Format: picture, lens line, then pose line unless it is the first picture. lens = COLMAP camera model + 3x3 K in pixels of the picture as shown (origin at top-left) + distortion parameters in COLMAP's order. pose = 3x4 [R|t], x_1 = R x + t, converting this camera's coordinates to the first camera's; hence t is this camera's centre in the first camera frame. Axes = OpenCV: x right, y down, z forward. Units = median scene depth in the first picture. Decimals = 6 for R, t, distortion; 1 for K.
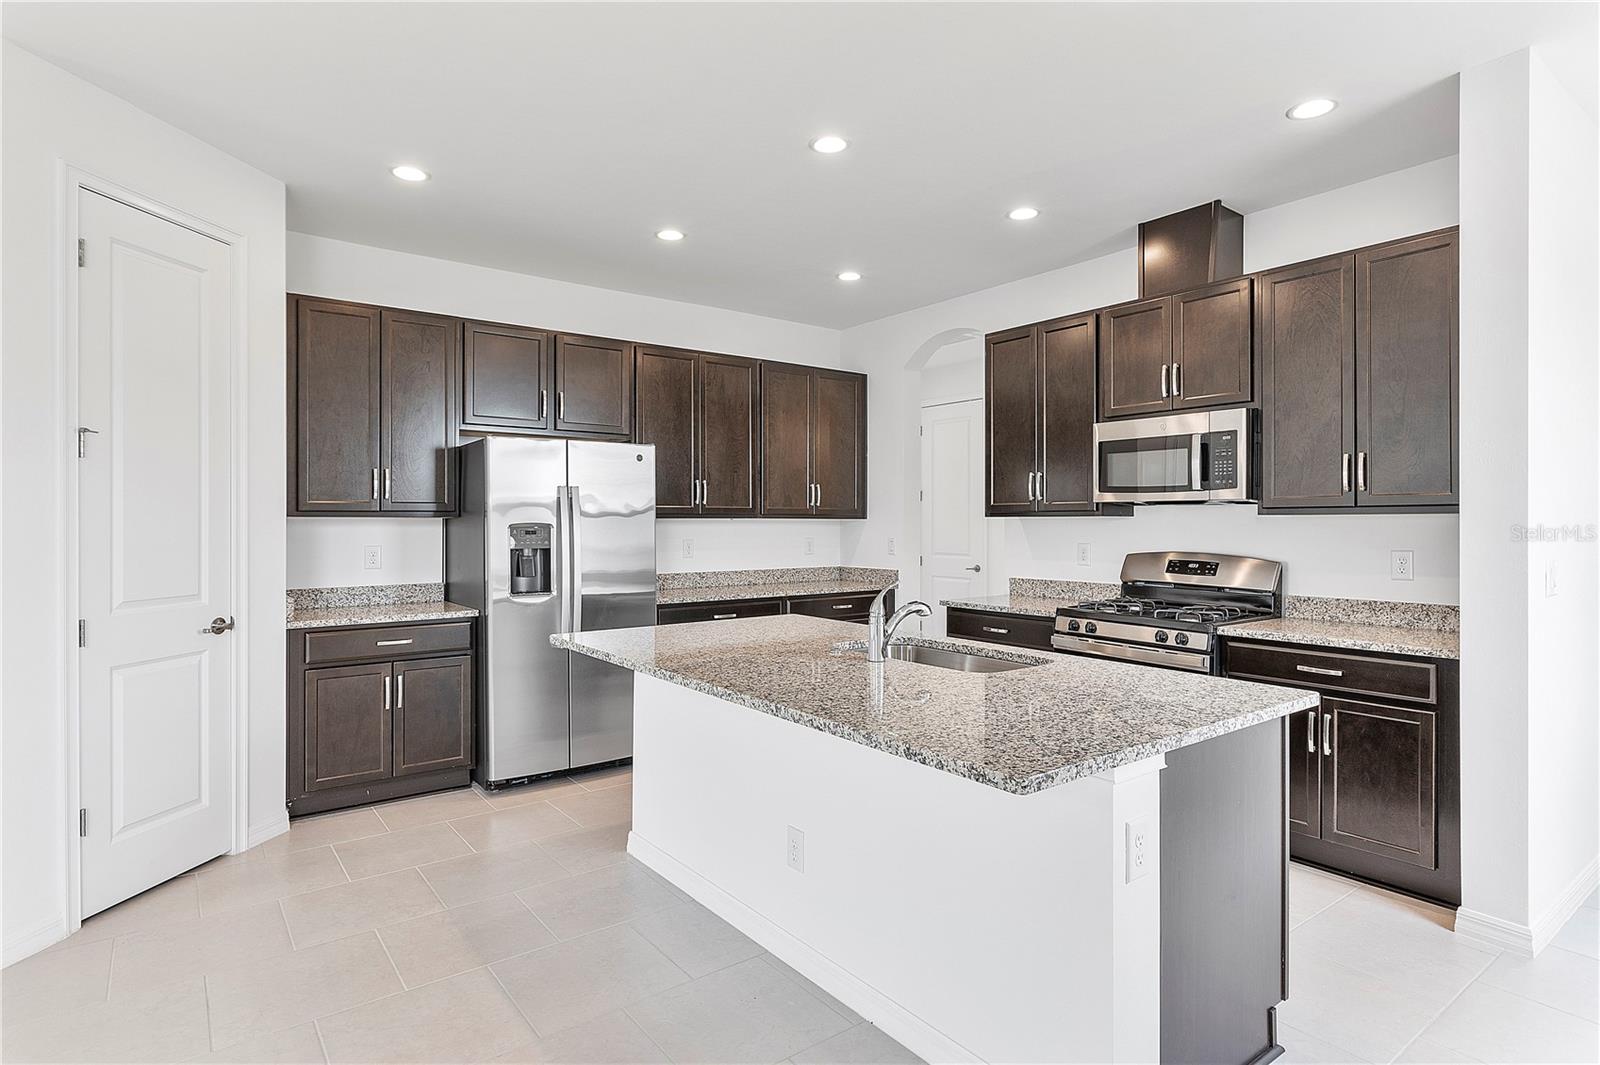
lens RADIAL K [[843.6, 0, 800.0], [0, 843.6, 532.5], [0, 0, 1]] dist [-0.000553, -0.000042]
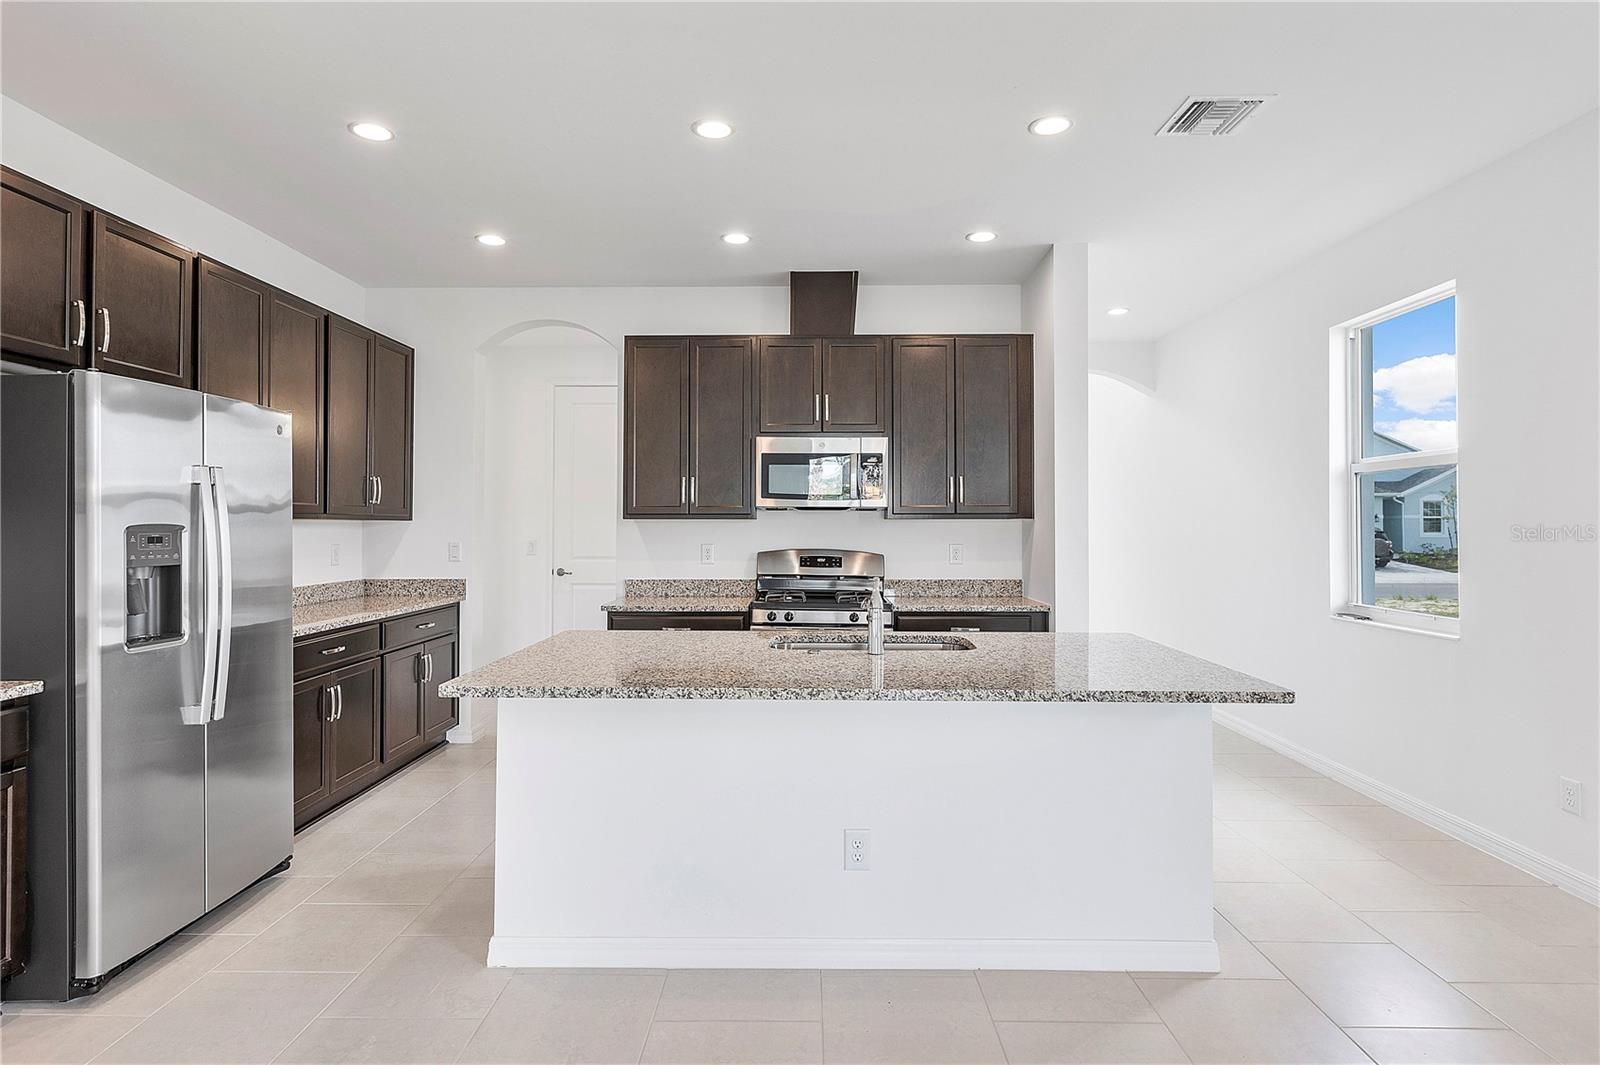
lens RADIAL K [[843.6, 0, 800.0], [0, 843.6, 532.5], [0, 0, 1]] dist [-0.000553, -0.000042]
pose [[0.618947, -0.005711, 0.785412, -0.509208], [0.009105, 0.999959, 0.000095, -0.001135], [-0.785380, 0.007092, 0.618973, 0.262254]]
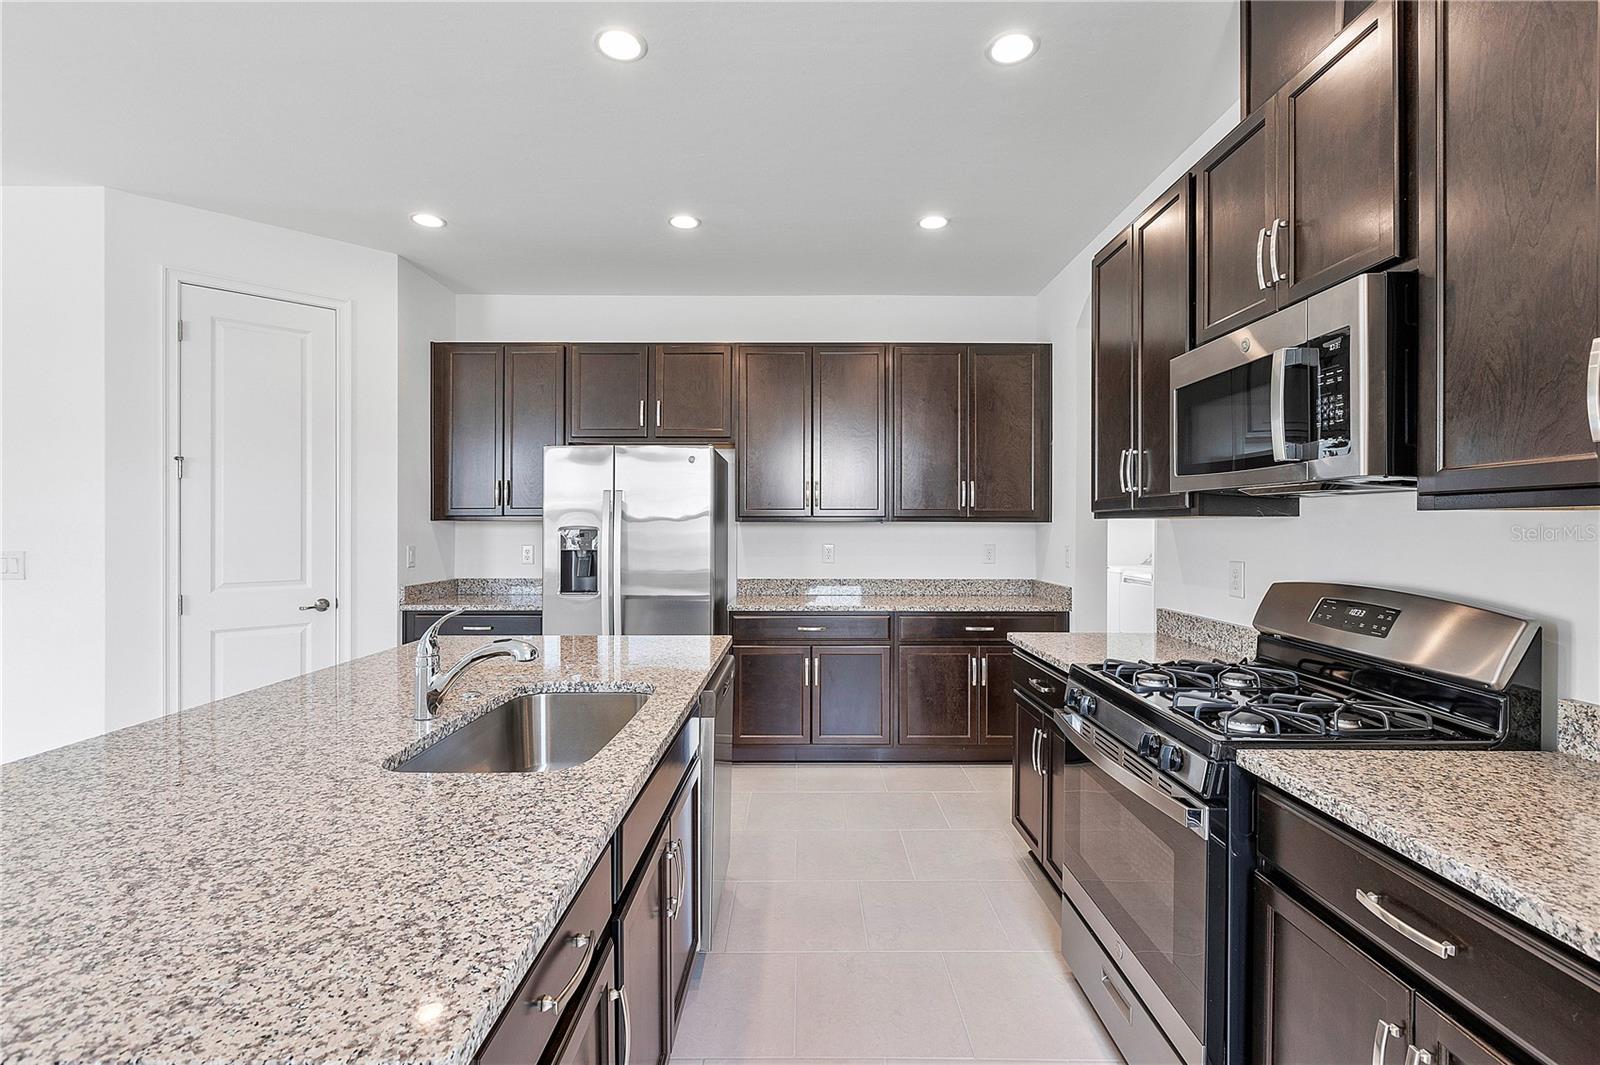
lens RADIAL K [[732.3, 0, 800.0], [0, 732.3, 532.5], [0, 0, 1]] dist [0.001383, 0.000112]
pose [[0.792847, 0.007187, -0.609378, 0.462554], [-0.008805, 0.999961, 0.000337, -0.005955], [0.609357, 0.005099, 0.792880, 0.441434]]
